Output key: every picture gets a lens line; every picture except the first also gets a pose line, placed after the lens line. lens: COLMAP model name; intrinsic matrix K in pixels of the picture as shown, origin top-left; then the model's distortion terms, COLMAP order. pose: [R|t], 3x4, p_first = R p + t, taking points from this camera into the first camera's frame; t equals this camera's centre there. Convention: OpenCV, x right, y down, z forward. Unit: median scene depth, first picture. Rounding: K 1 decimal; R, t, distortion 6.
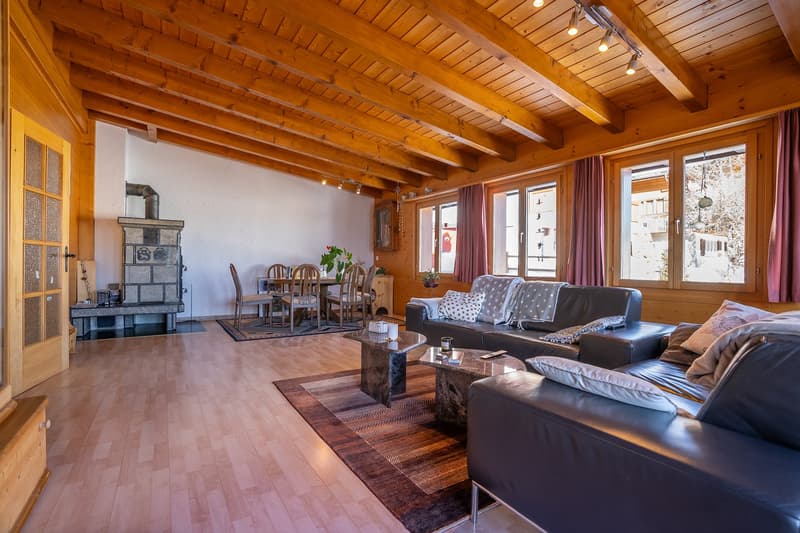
lens RADIAL K [[376.8, 0, 400.0], [0, 376.8, 266.5], [0, 0, 1]] dist [-0.002211, -0.000135]
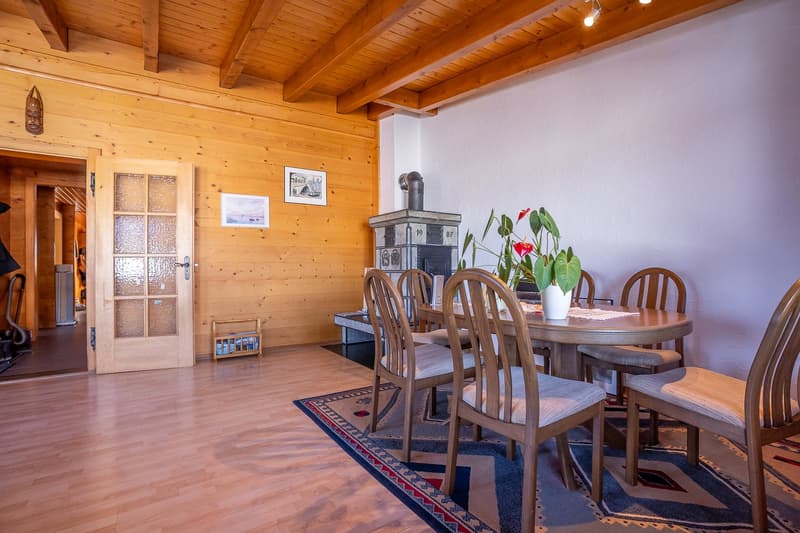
lens RADIAL K [[376.8, 0, 400.0], [0, 376.8, 266.5], [0, 0, 1]] dist [-0.002211, -0.000135]
pose [[0.024817, -0.015744, -0.999568, 0.136086], [-0.003030, 0.999870, -0.015824, -0.002511], [0.999687, 0.003422, 0.024766, 0.994801]]
